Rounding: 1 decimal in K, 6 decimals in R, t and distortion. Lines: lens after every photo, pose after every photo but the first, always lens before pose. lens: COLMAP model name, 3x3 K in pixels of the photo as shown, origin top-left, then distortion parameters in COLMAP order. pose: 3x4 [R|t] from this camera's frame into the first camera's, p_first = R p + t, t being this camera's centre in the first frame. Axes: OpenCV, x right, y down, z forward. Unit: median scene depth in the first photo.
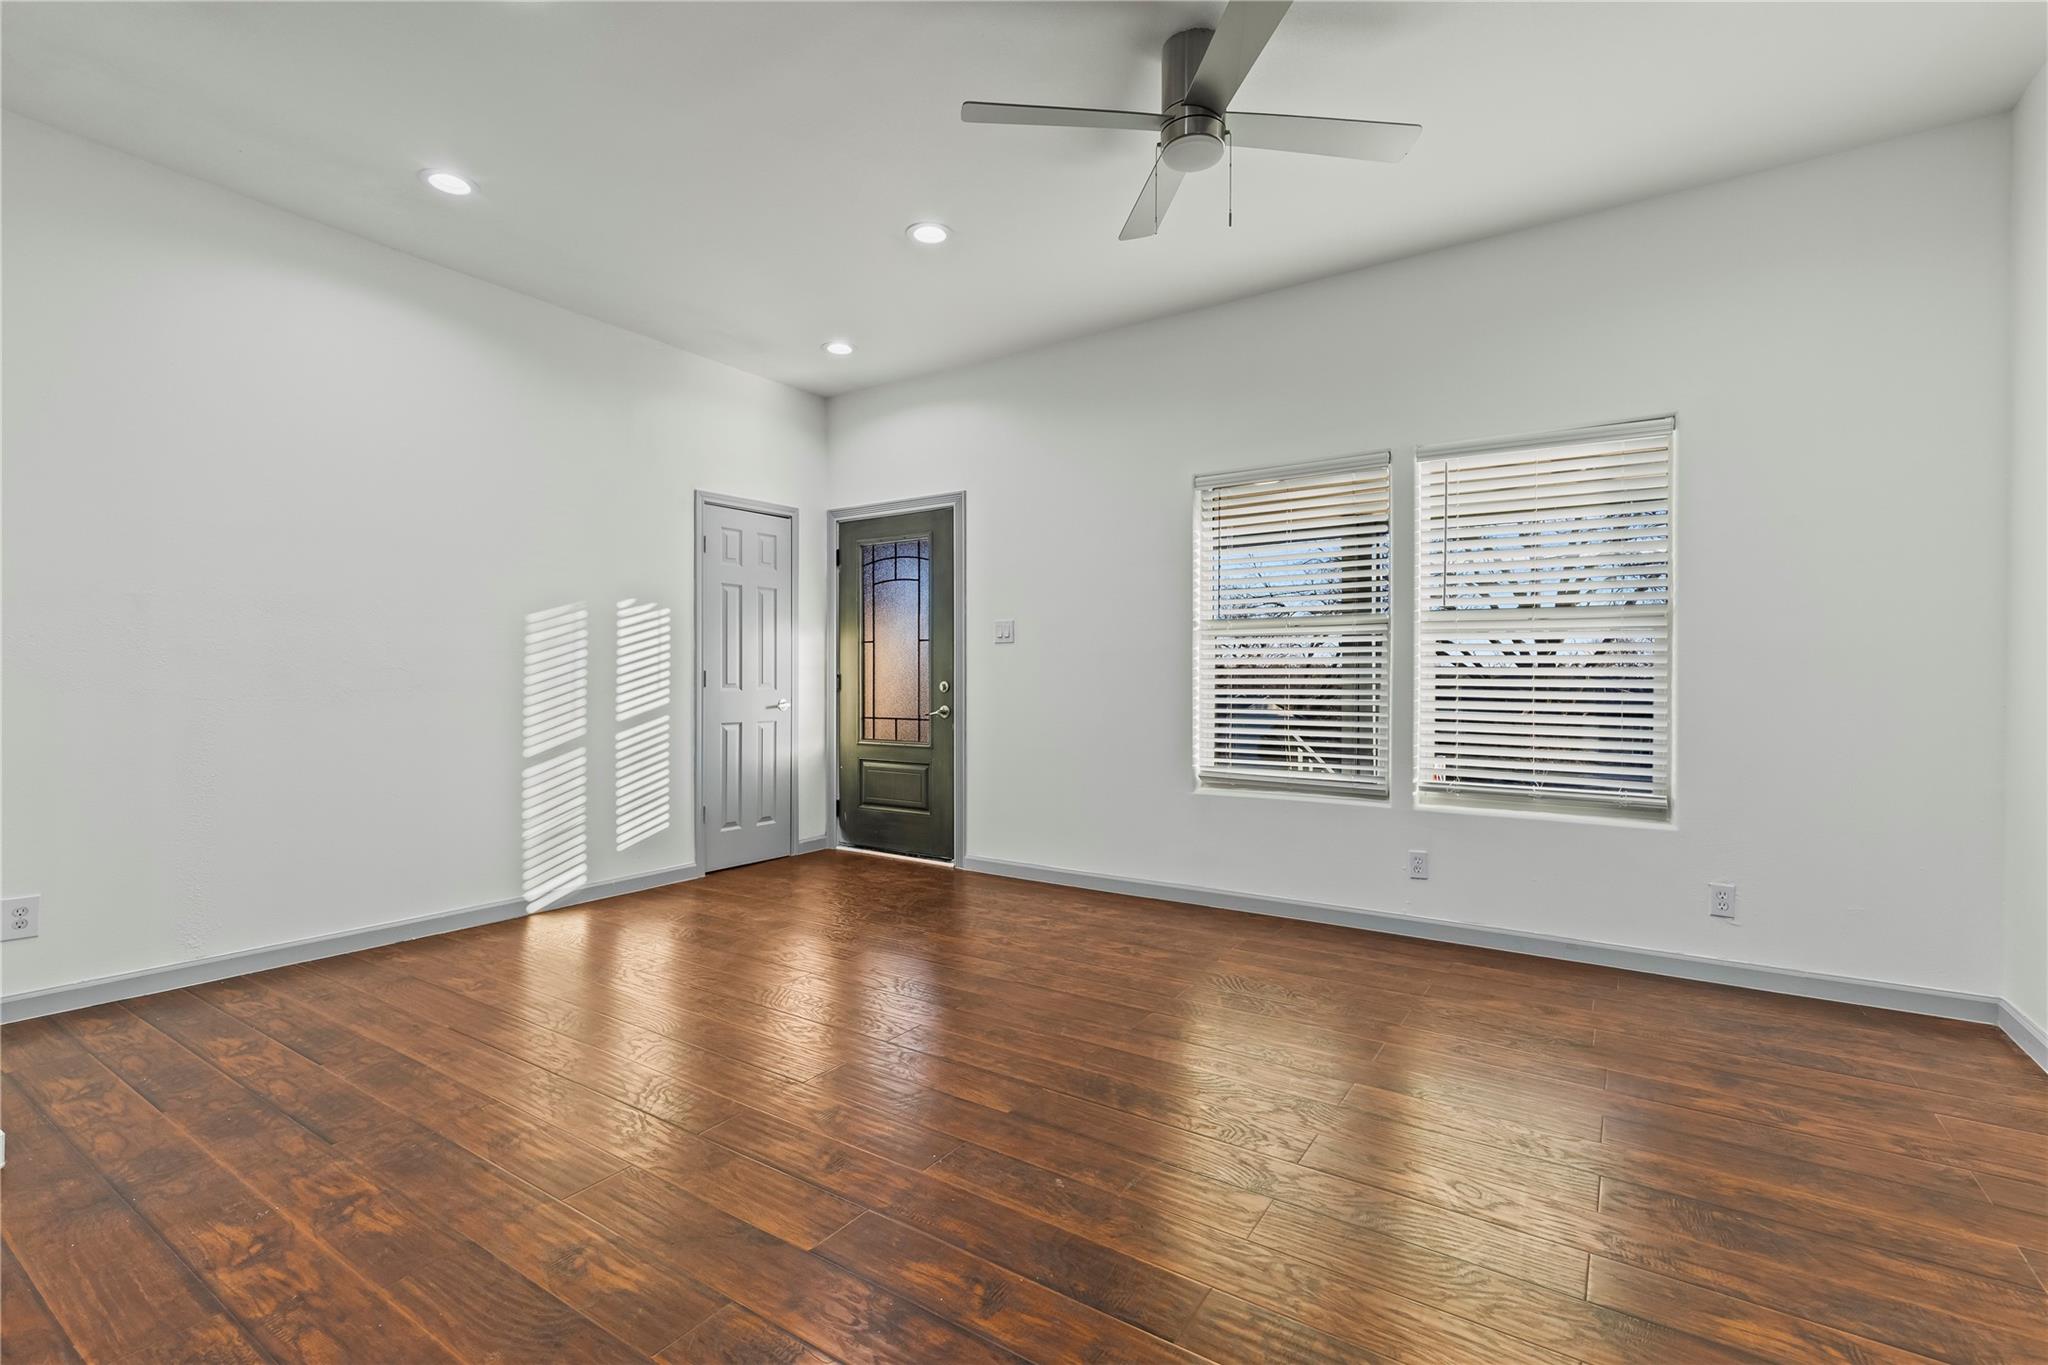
lens RADIAL K [[930.1, 0, 1017.6], [0, 930.1, 689.9], [0, 0, 1]] dist [-0.000964, 0.000443]
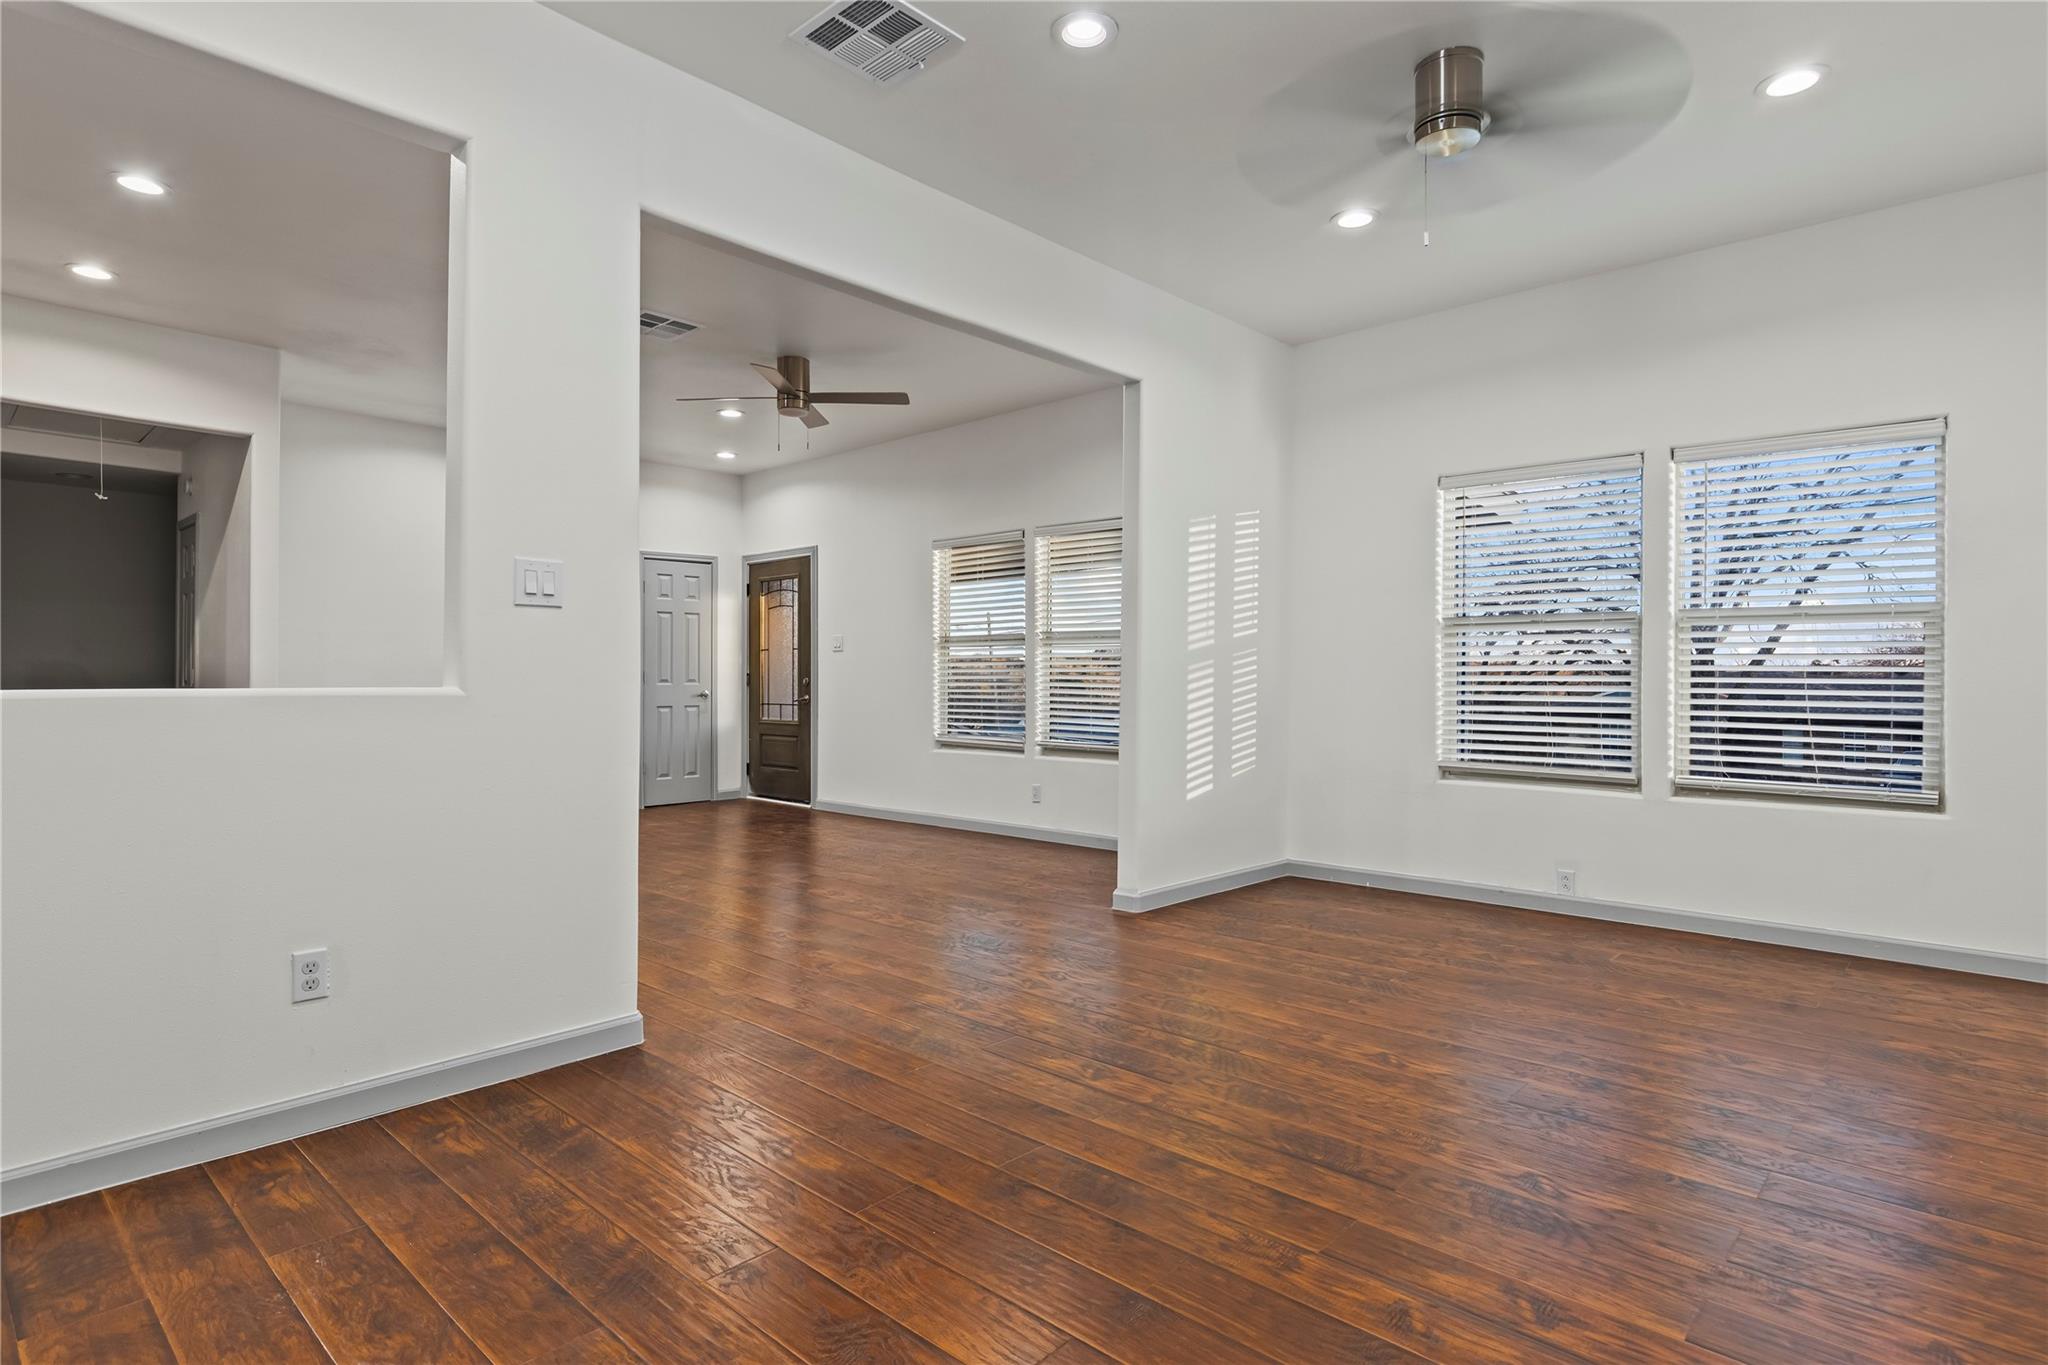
lens RADIAL K [[1064.3, 0, 1029.0], [0, 1064.3, 683.3], [0, 0, 1]] dist [0.003905, 0.000364]
pose [[0.990852, 0.002608, -0.134927, 0.460554], [-0.003517, 0.999973, -0.006504, 0.008476], [0.134906, 0.006919, 0.990834, -0.552163]]
